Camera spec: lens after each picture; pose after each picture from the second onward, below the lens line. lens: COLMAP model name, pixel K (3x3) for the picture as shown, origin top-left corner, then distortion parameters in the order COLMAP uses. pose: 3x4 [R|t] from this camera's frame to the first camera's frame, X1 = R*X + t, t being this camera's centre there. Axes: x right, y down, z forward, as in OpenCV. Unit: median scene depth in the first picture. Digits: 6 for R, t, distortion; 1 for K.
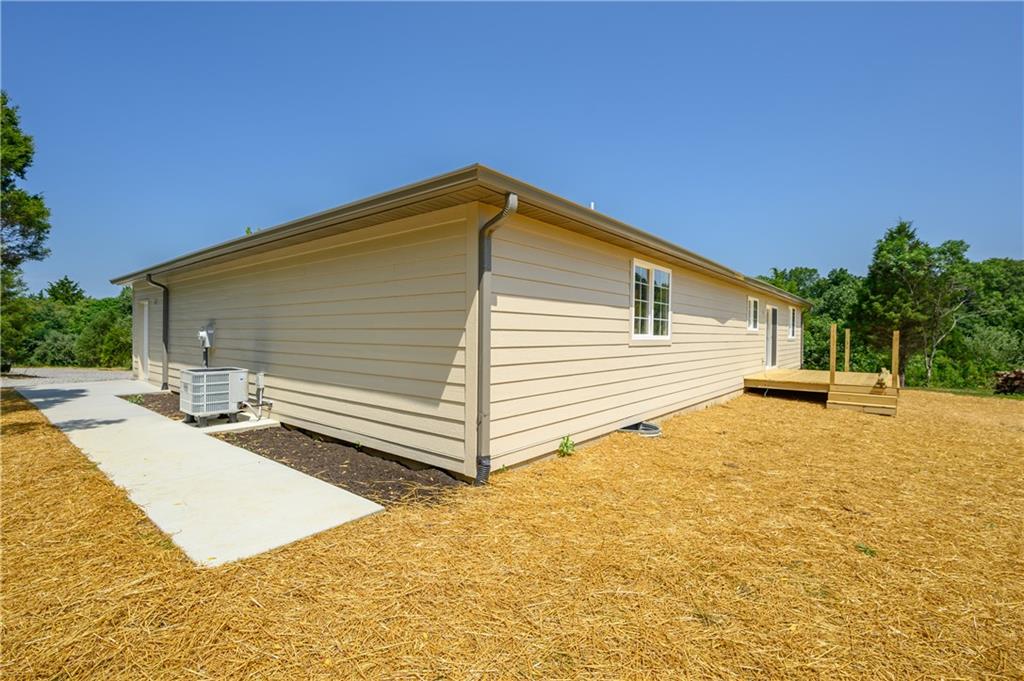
lens RADIAL K [[459.1, 0, 512.3], [0, 459.1, 338.5], [0, 0, 1]] dist [0.004944, 0.000369]
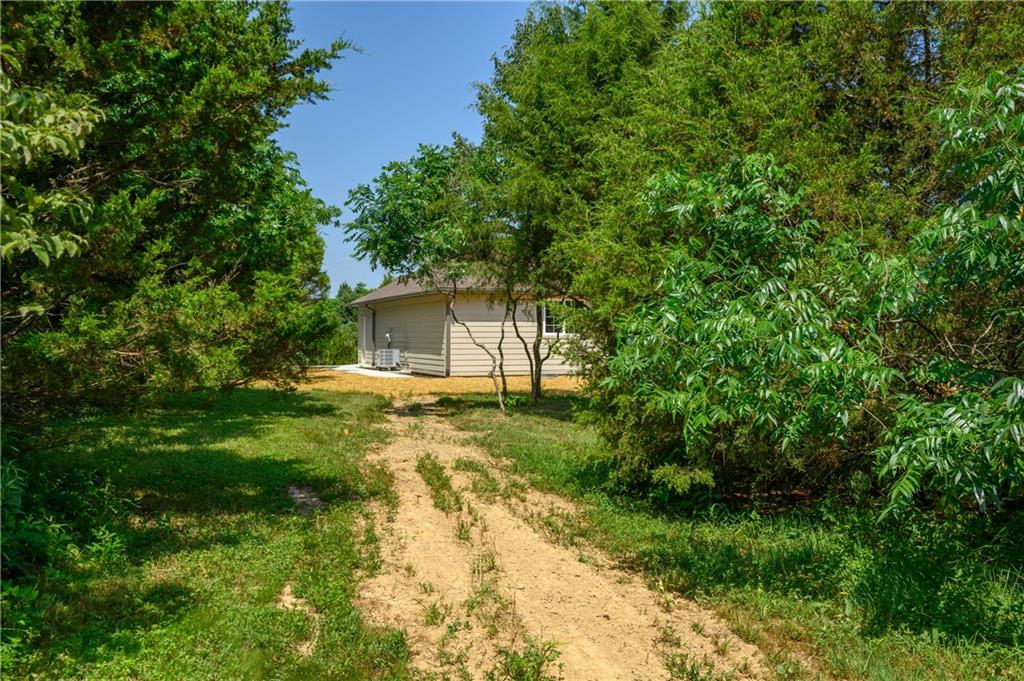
lens RADIAL K [[893.5, 0, 512.1], [0, 893.5, 340.9], [0, 0, 1]] dist [0.000165, -0.000035]
pose [[0.876905, -0.004910, -0.480639, 2.000203], [0.000725, 0.999960, -0.008892, 0.060098], [0.480664, 0.007449, 0.876873, -2.575403]]
